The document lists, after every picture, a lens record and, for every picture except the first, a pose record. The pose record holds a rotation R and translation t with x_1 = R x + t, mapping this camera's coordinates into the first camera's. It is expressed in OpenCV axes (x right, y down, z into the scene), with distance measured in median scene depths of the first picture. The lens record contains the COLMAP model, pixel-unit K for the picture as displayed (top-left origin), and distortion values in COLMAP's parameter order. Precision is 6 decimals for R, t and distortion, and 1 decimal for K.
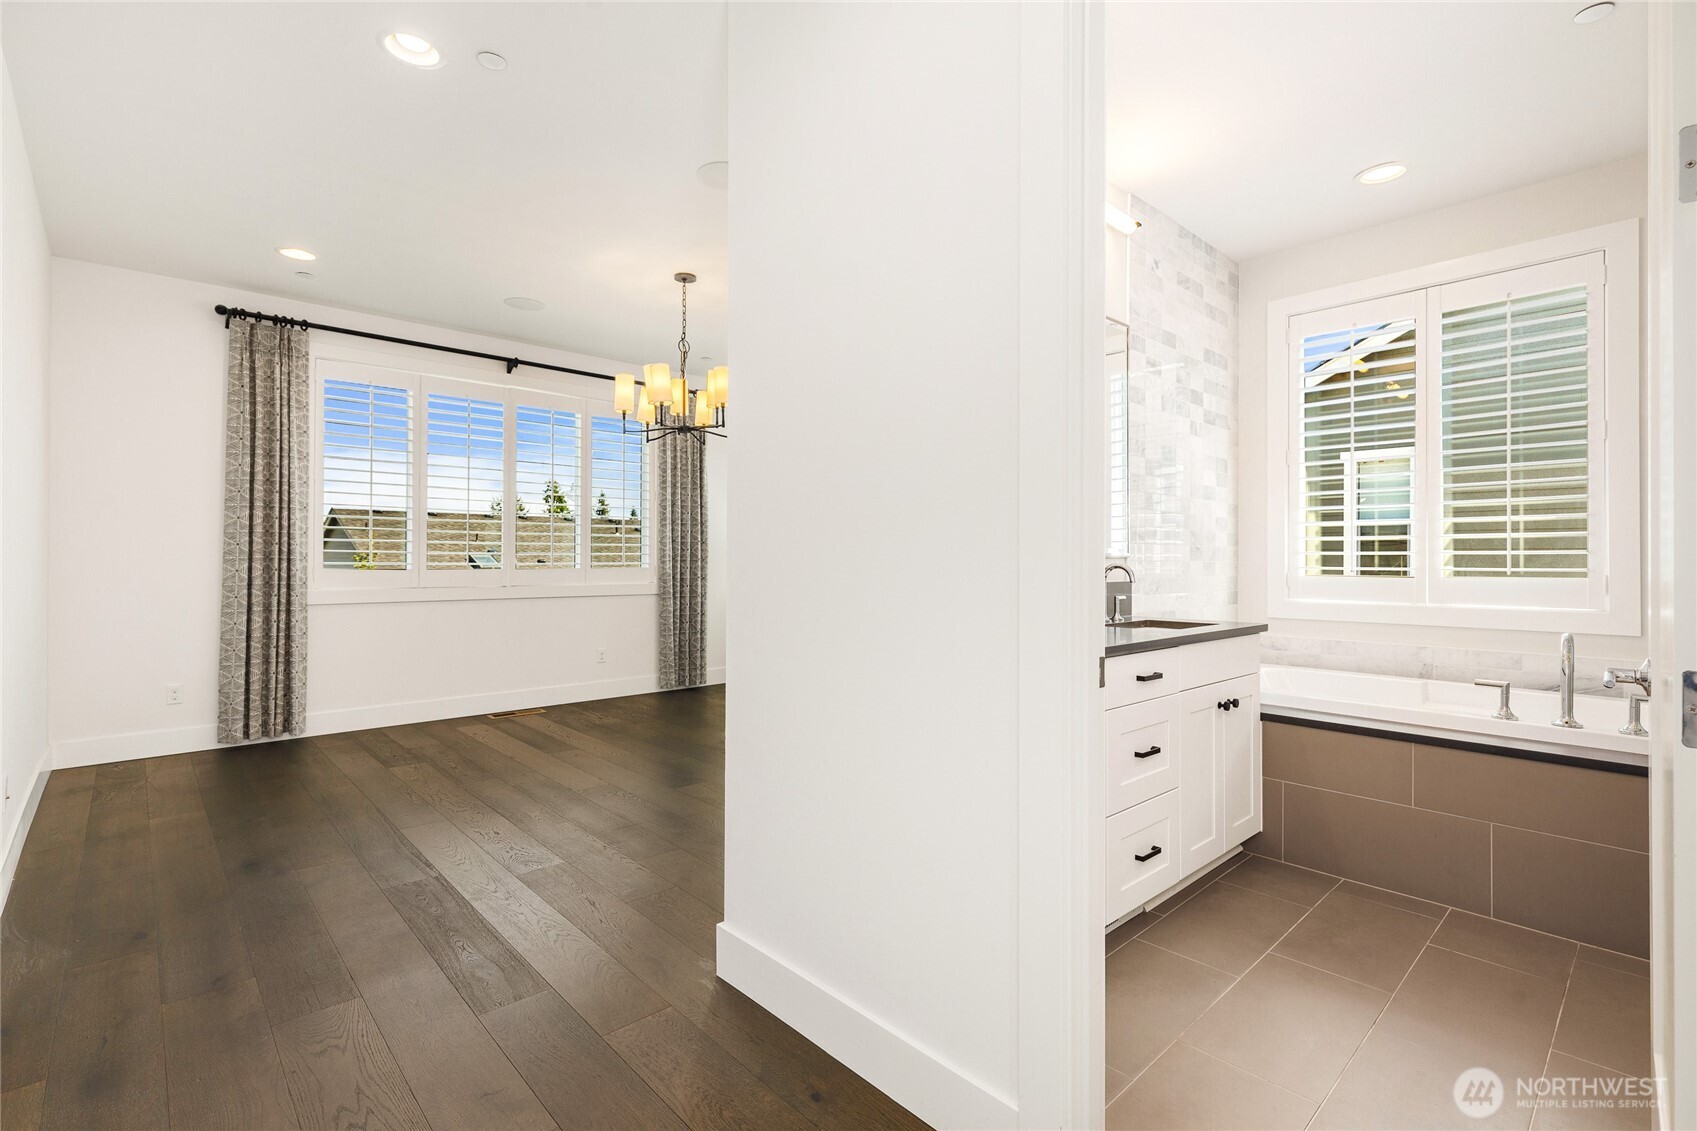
lens RADIAL K [[777.4, 0, 849.4], [0, 777.4, 554.7], [0, 0, 1]] dist [0.012819, 0.000795]
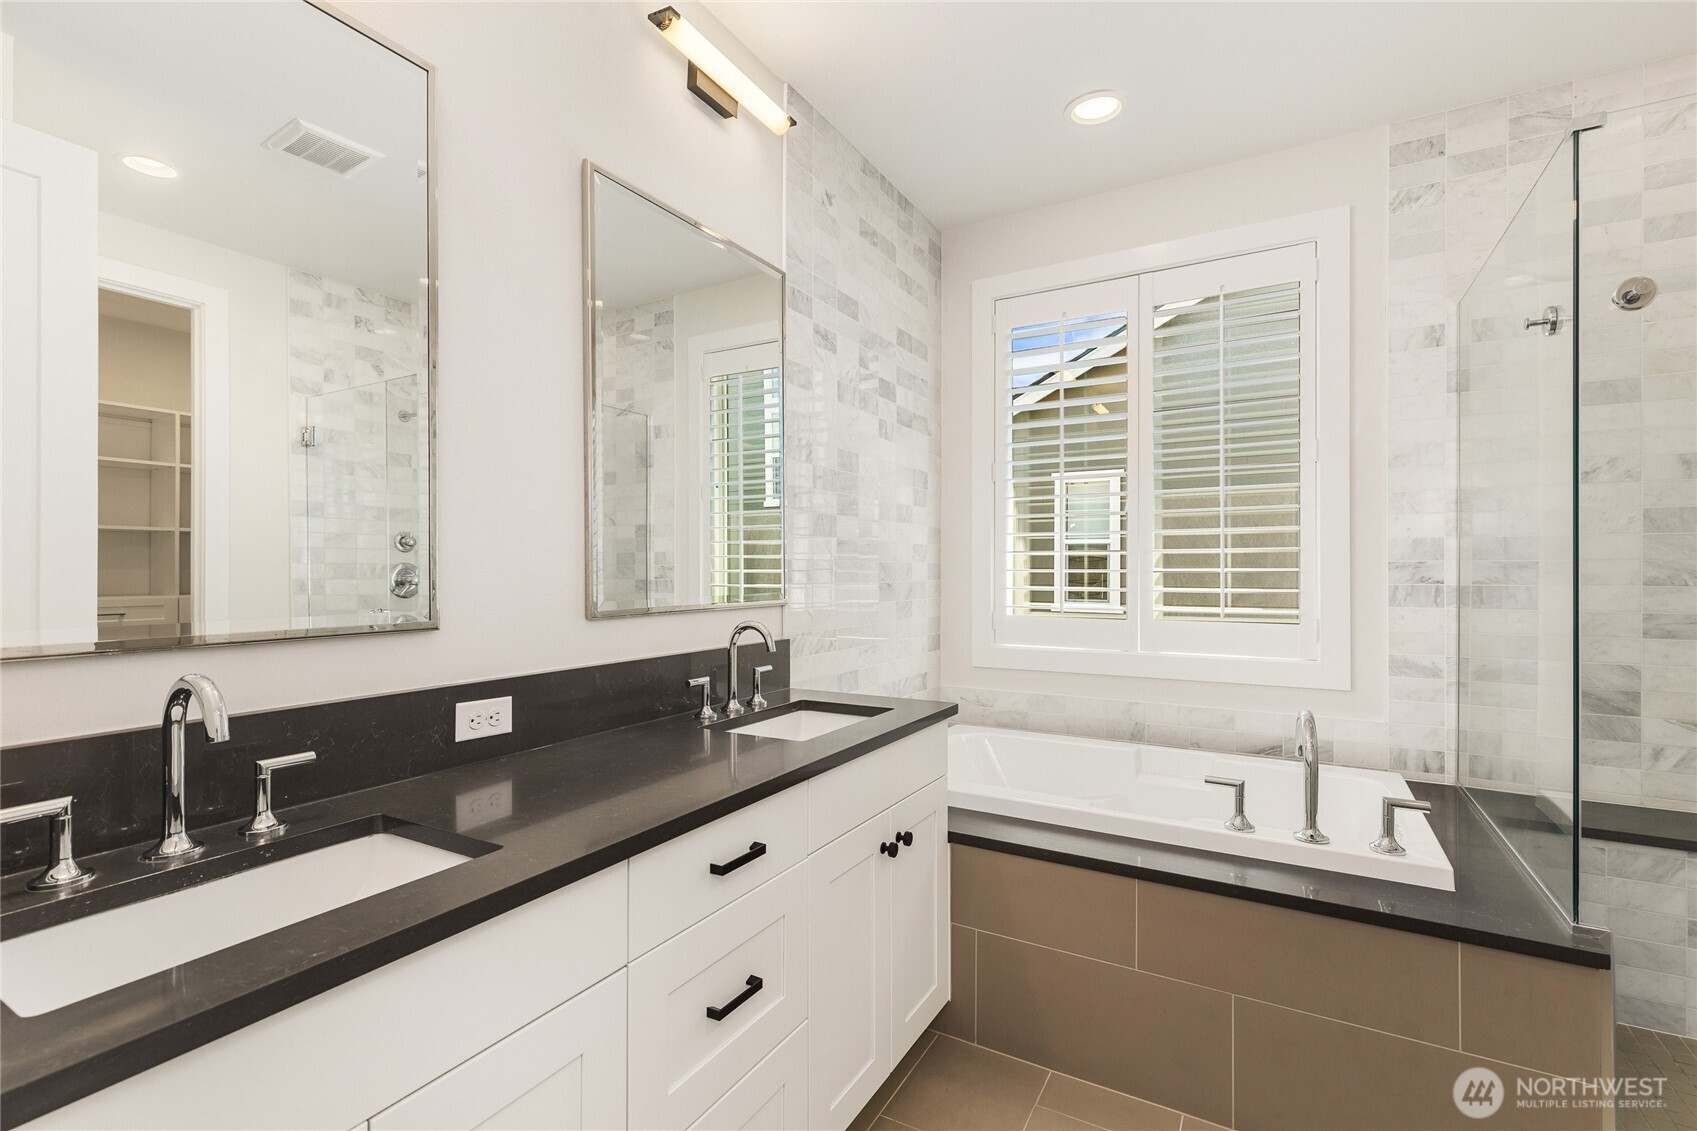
lens RADIAL K [[777.4, 0, 841.1], [0, 777.4, 571.5], [0, 0, 1]] dist [0.012819, 0.000795]
pose [[0.956545, -0.003709, 0.291562, 0.179139], [0.000986, 0.999955, 0.009484, -0.029582], [-0.291584, -0.008785, 0.956505, 0.279689]]
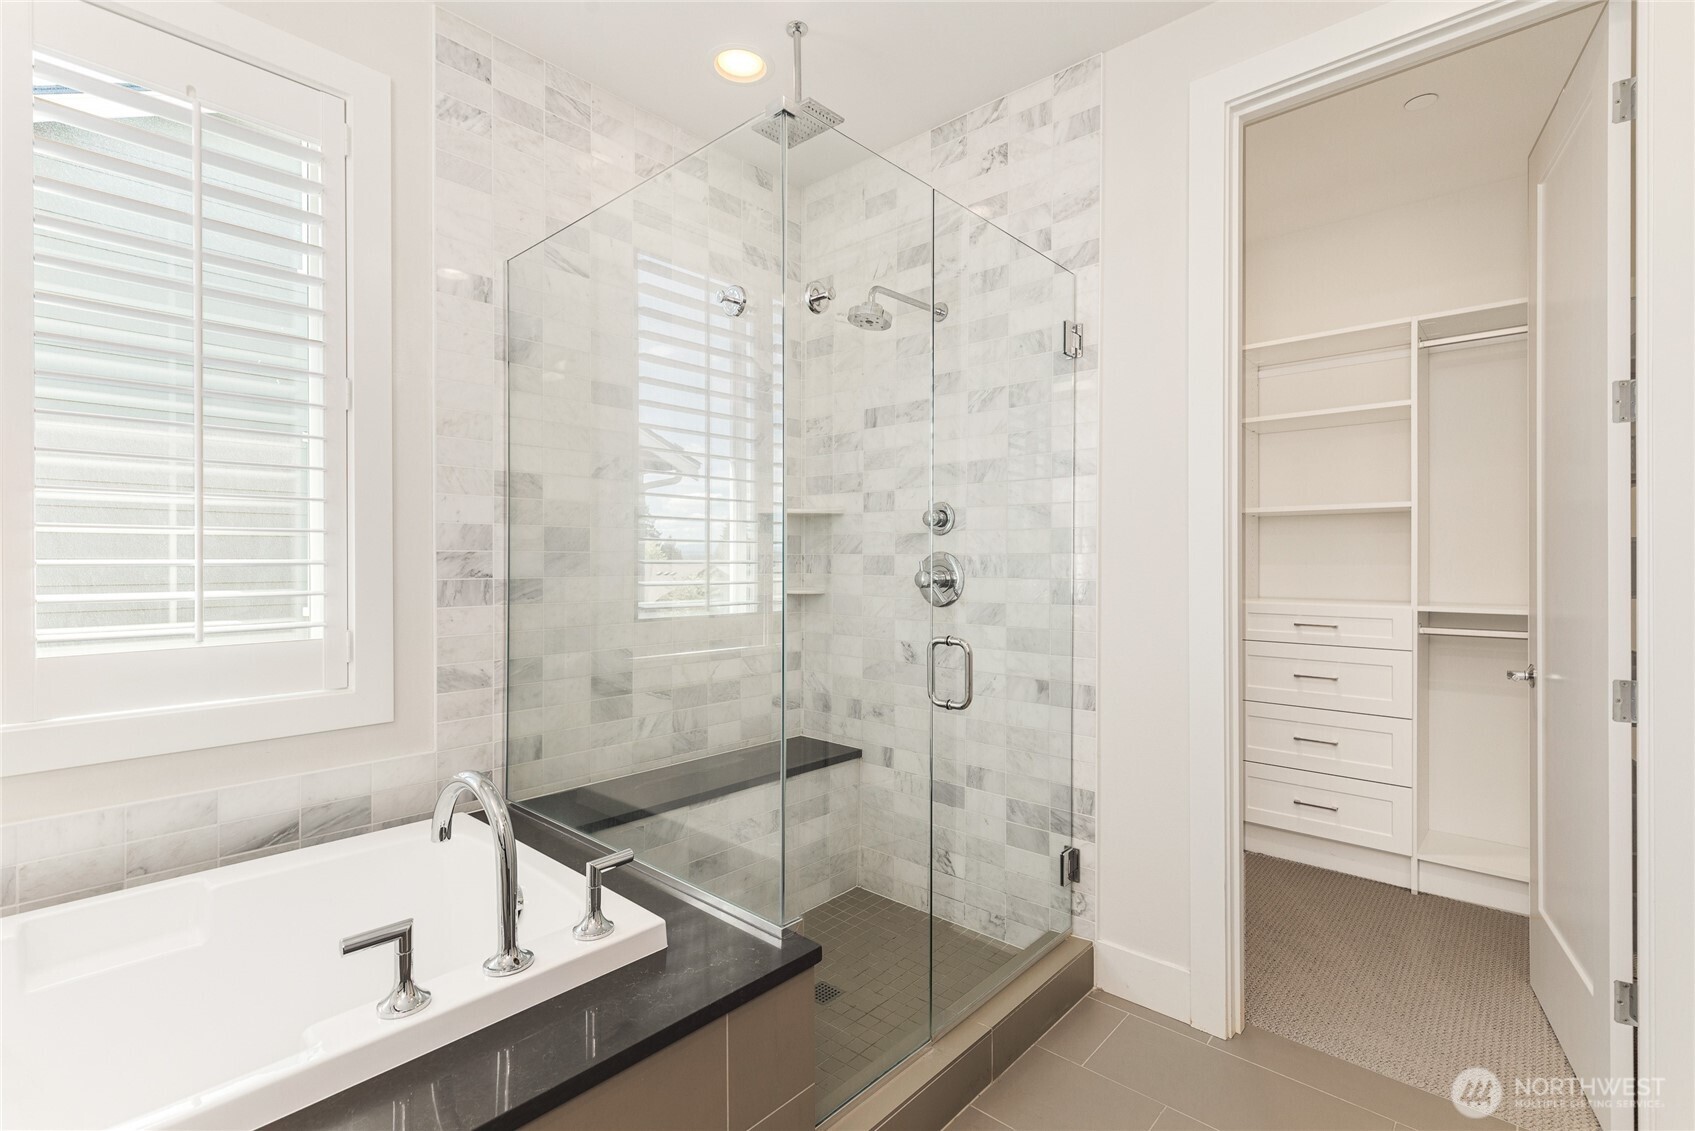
lens RADIAL K [[776.5, 0, 848.7], [0, 776.5, 559.5], [0, 0, 1]] dist [0.012819, 0.000795]
pose [[-0.074350, -0.004050, 0.997224, 0.268457], [-0.009029, 0.999954, 0.003387, -0.029954], [-0.997191, -0.008752, -0.074383, 0.547593]]
